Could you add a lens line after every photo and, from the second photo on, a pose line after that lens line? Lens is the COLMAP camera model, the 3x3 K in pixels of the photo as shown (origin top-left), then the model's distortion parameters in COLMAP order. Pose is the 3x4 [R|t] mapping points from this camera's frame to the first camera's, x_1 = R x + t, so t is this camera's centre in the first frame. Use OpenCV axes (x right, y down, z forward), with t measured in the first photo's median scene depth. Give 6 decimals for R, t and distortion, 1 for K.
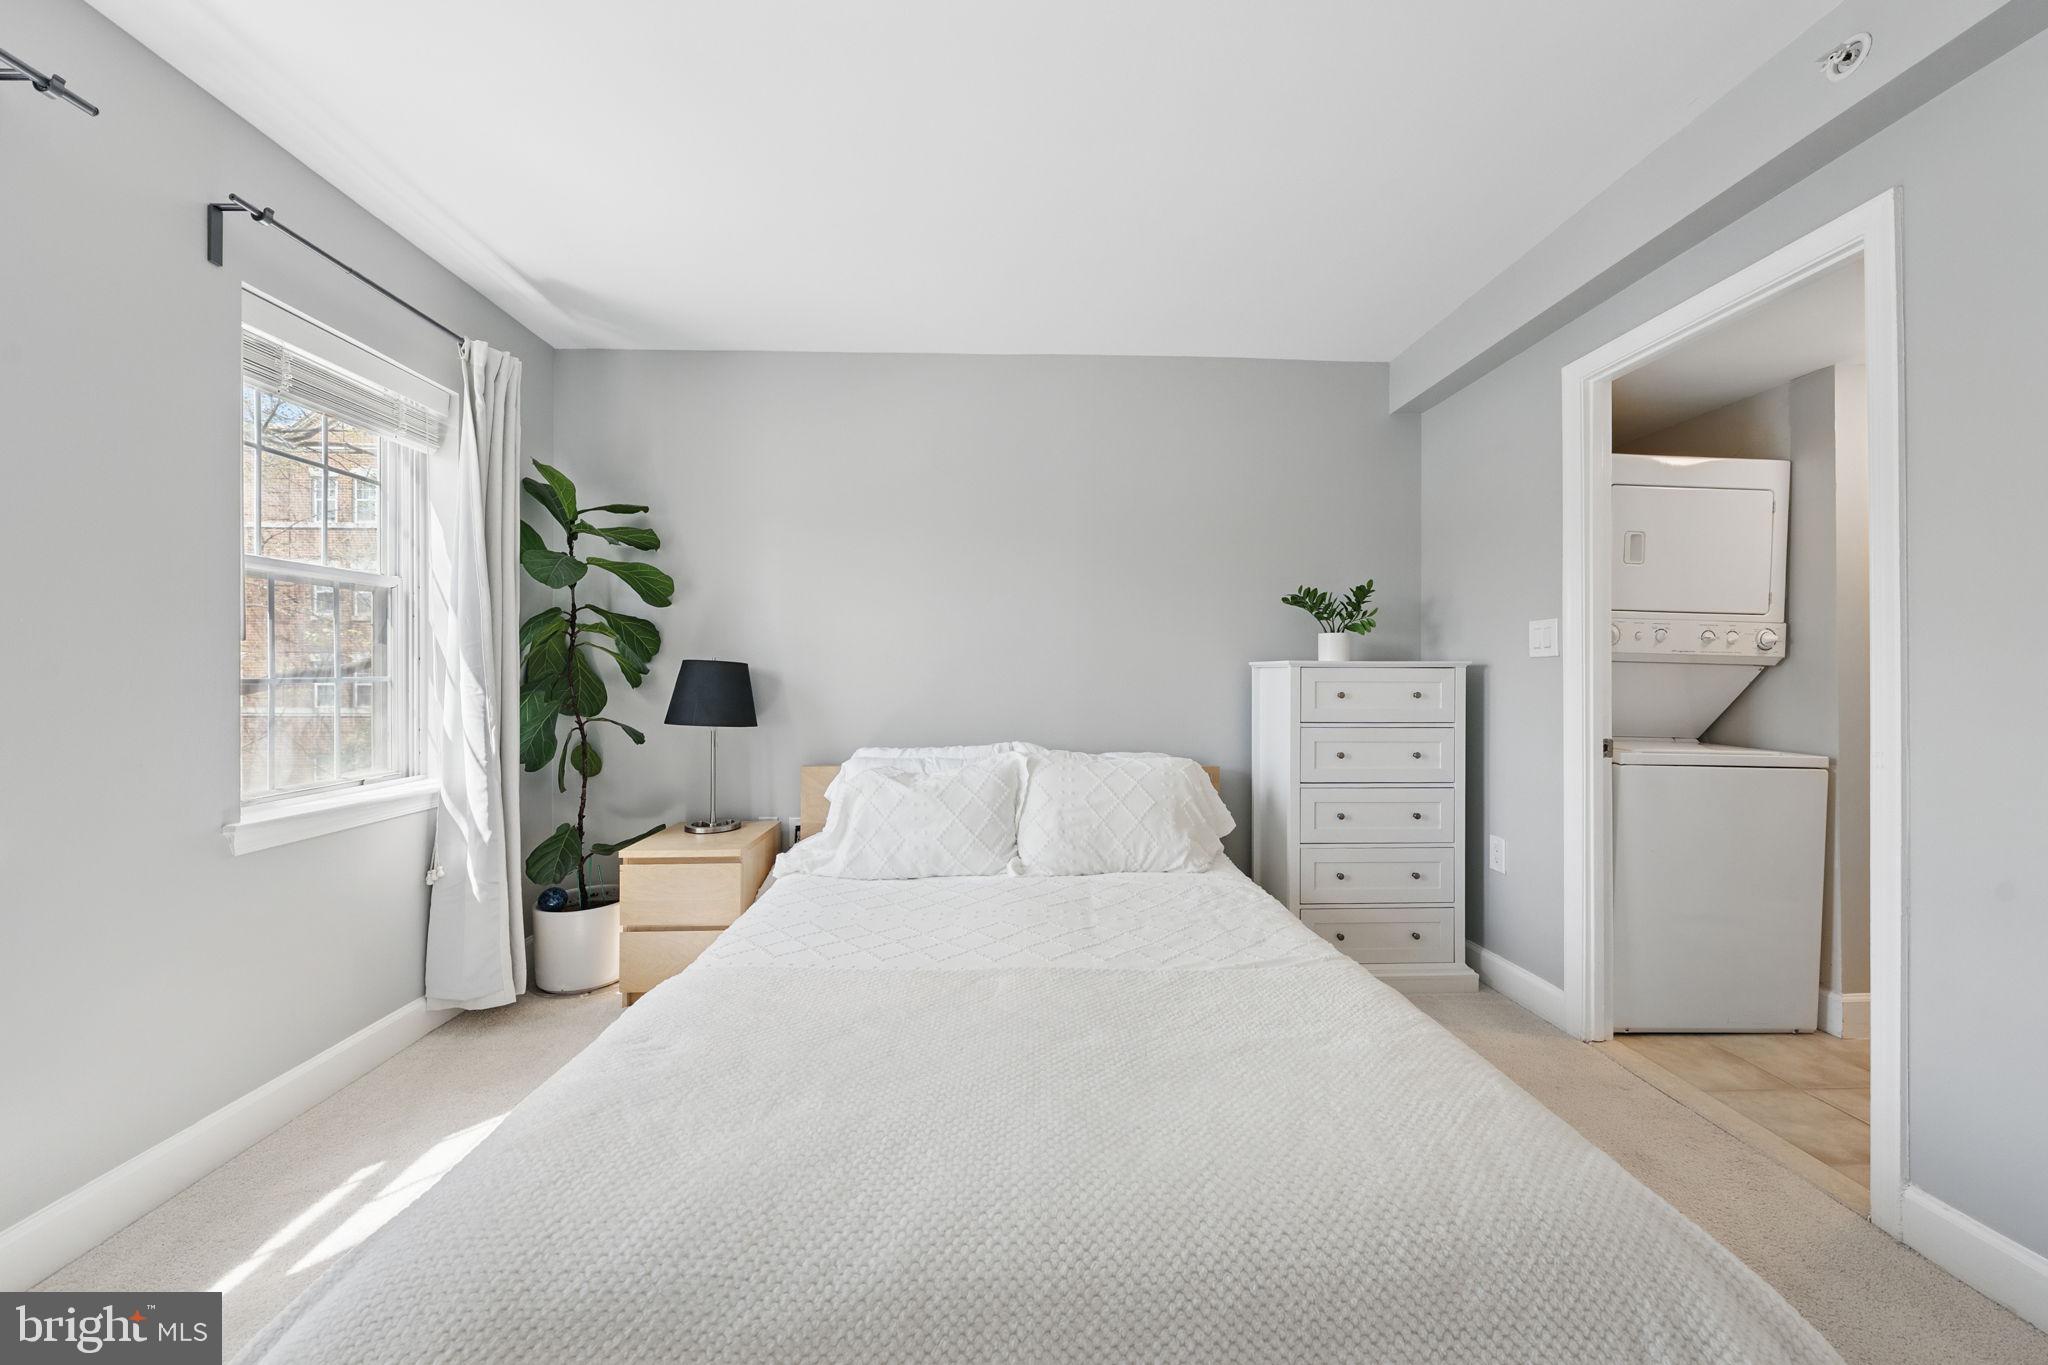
lens RADIAL K [[691.2, 0, 1024.0], [0, 691.2, 682.5], [0, 0, 1]] dist [0.000413, -0.004669]
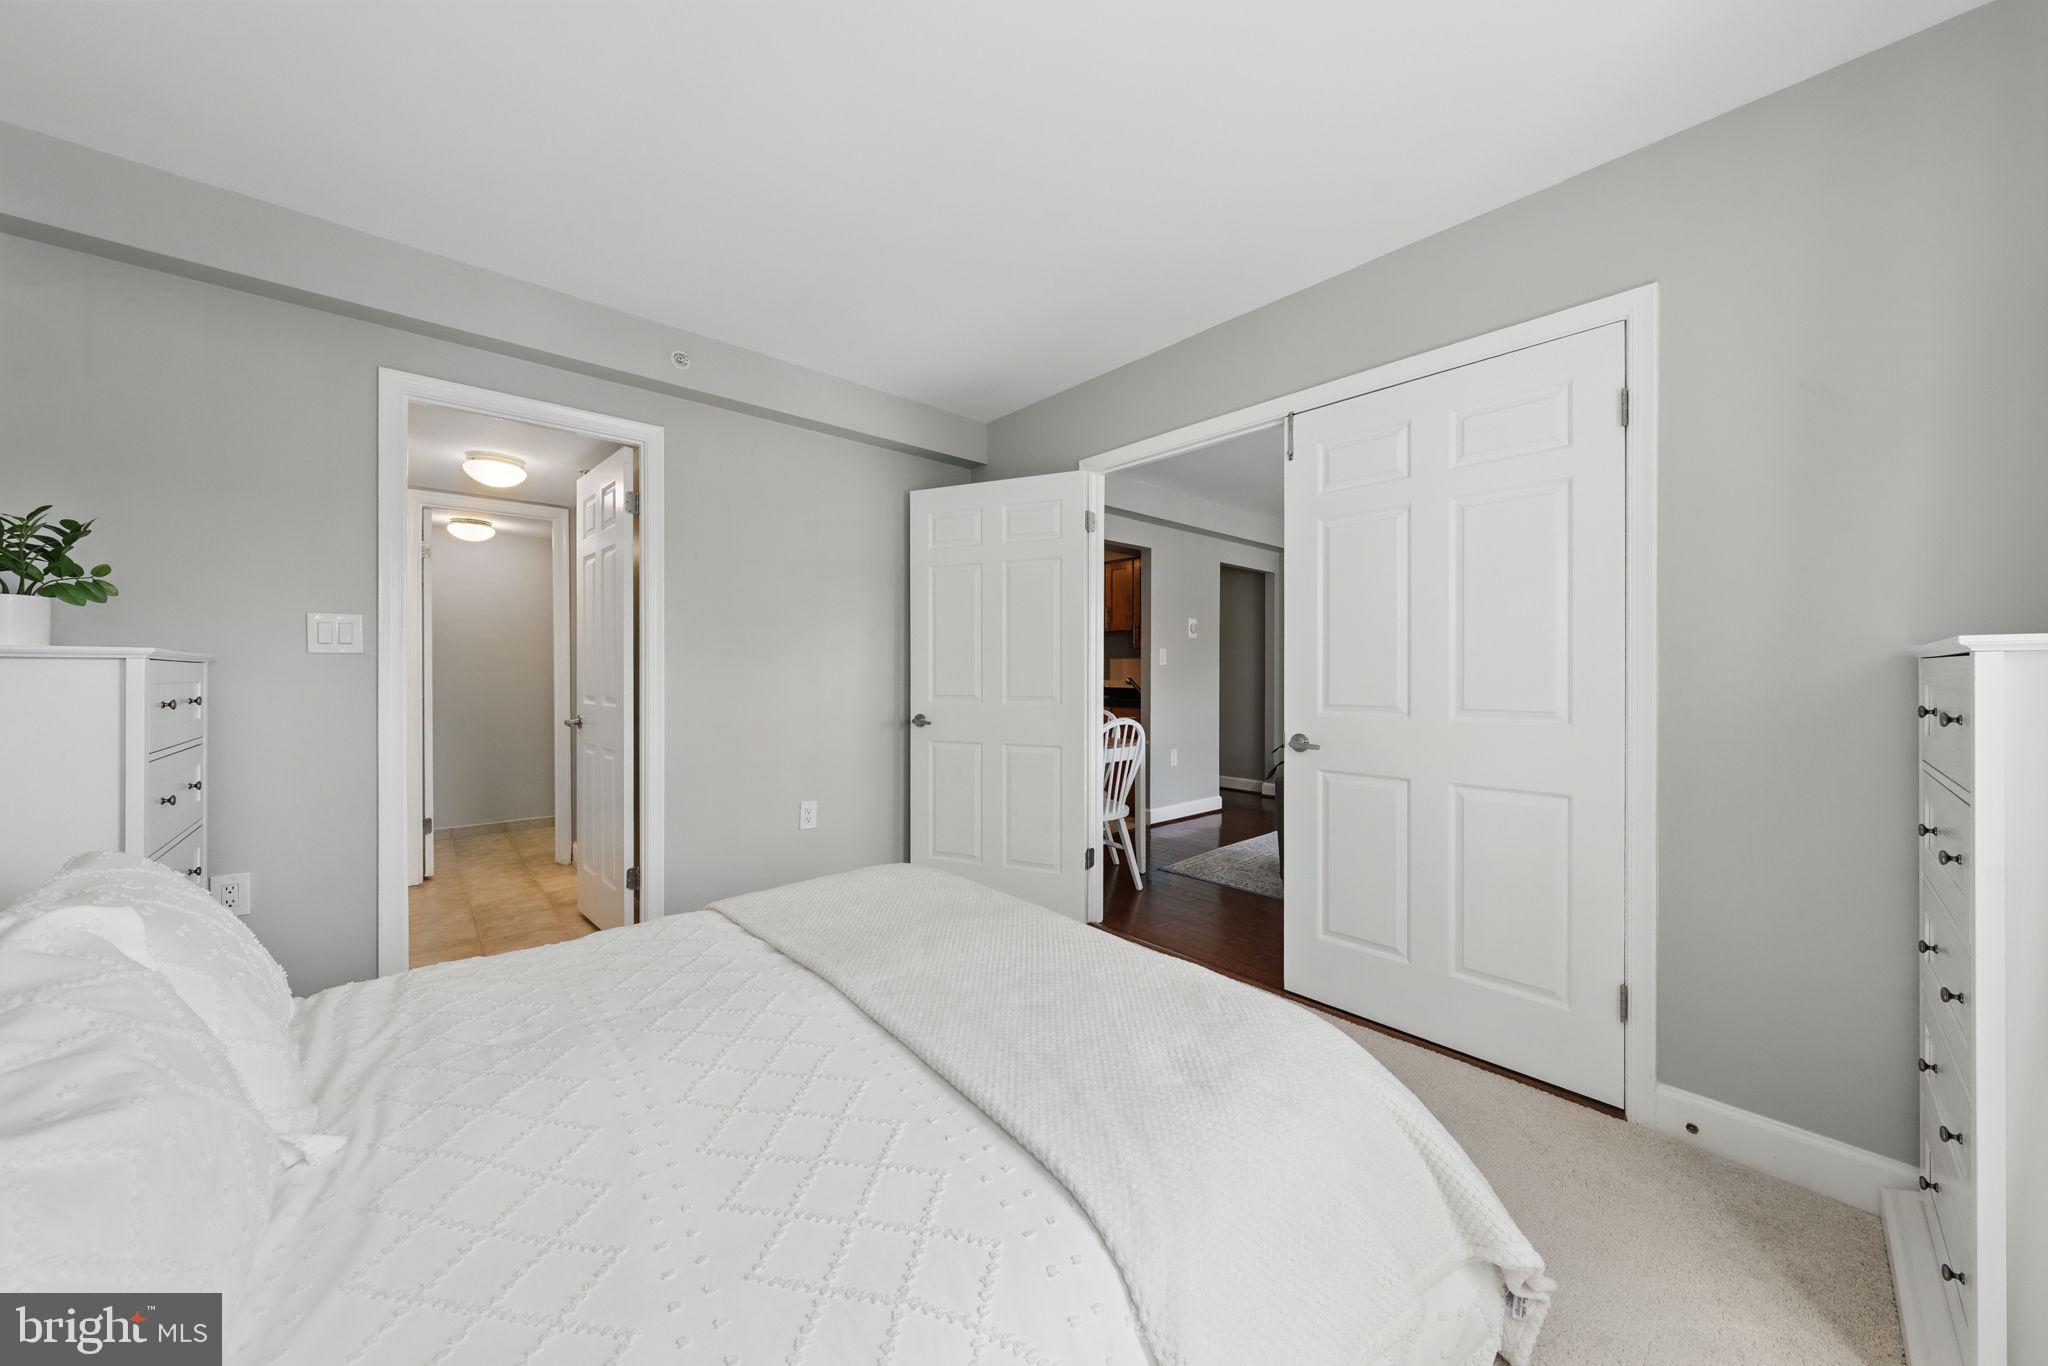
lens RADIAL K [[706.5, 0, 1021.9], [0, 706.5, 667.7], [0, 0, 1]] dist [0.006910, -0.005218]
pose [[-0.634449, -0.004319, 0.772953, -0.513934], [-0.001842, 0.999990, 0.004076, -0.020210], [-0.772962, 0.001162, -0.634451, 0.798897]]
